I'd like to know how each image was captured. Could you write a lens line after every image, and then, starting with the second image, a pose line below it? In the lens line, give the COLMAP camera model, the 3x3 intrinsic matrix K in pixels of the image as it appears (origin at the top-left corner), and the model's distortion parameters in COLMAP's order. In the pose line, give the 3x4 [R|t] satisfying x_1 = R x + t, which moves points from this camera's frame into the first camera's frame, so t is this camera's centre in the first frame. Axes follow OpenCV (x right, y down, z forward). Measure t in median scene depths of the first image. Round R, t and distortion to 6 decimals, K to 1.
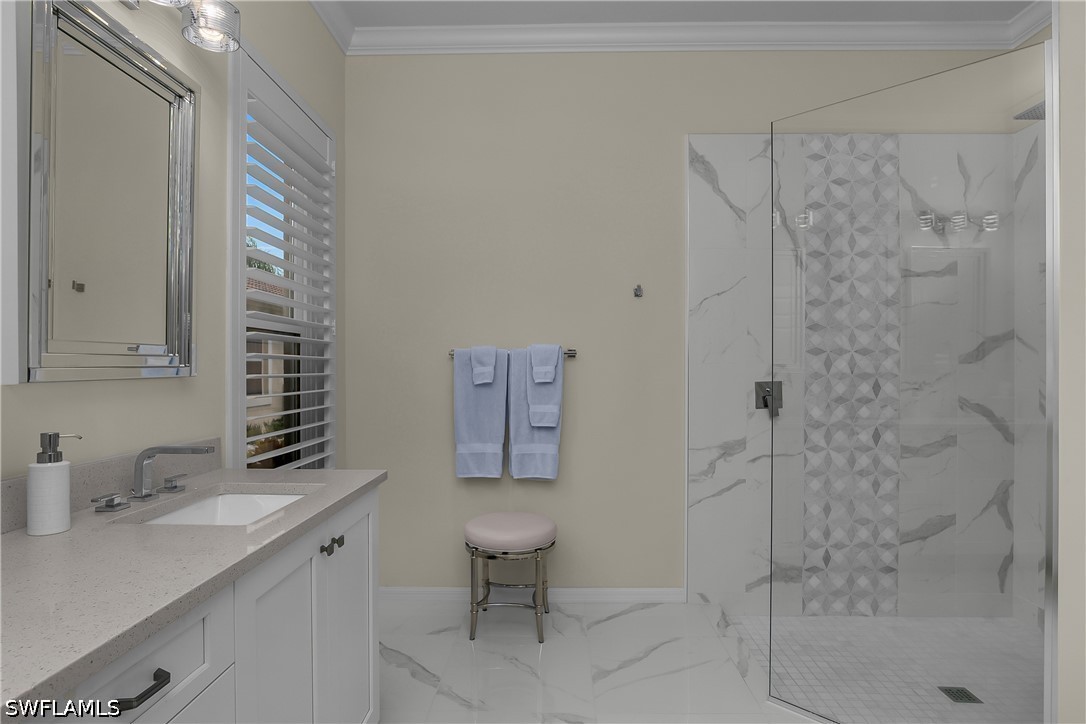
lens RADIAL K [[589.4, 0, 541.0], [0, 589.4, 368.4], [0, 0, 1]] dist [-0.021065, -0.000640]
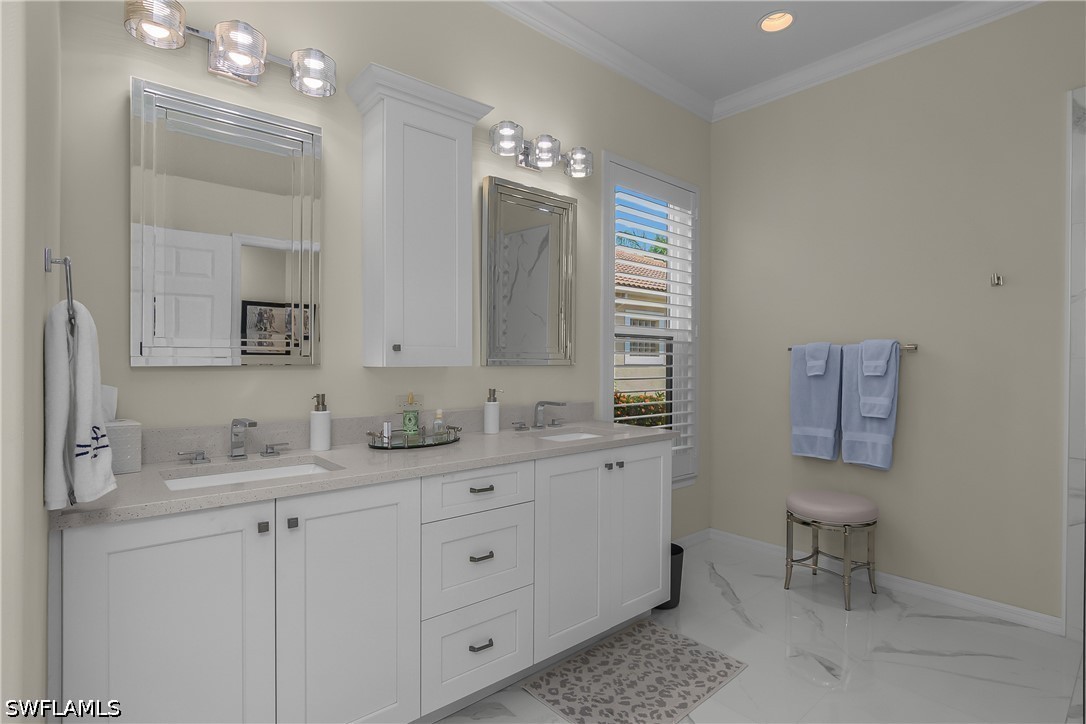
lens RADIAL K [[537.2, 0, 541.7], [0, 537.2, 360.5], [0, 0, 1]] dist [-0.006589, 0.000668]
pose [[0.676739, 0.003727, -0.736213, 0.311175], [-0.007642, 0.999969, -0.001962, 0.002863], [0.736183, 0.006954, 0.676747, -0.097533]]
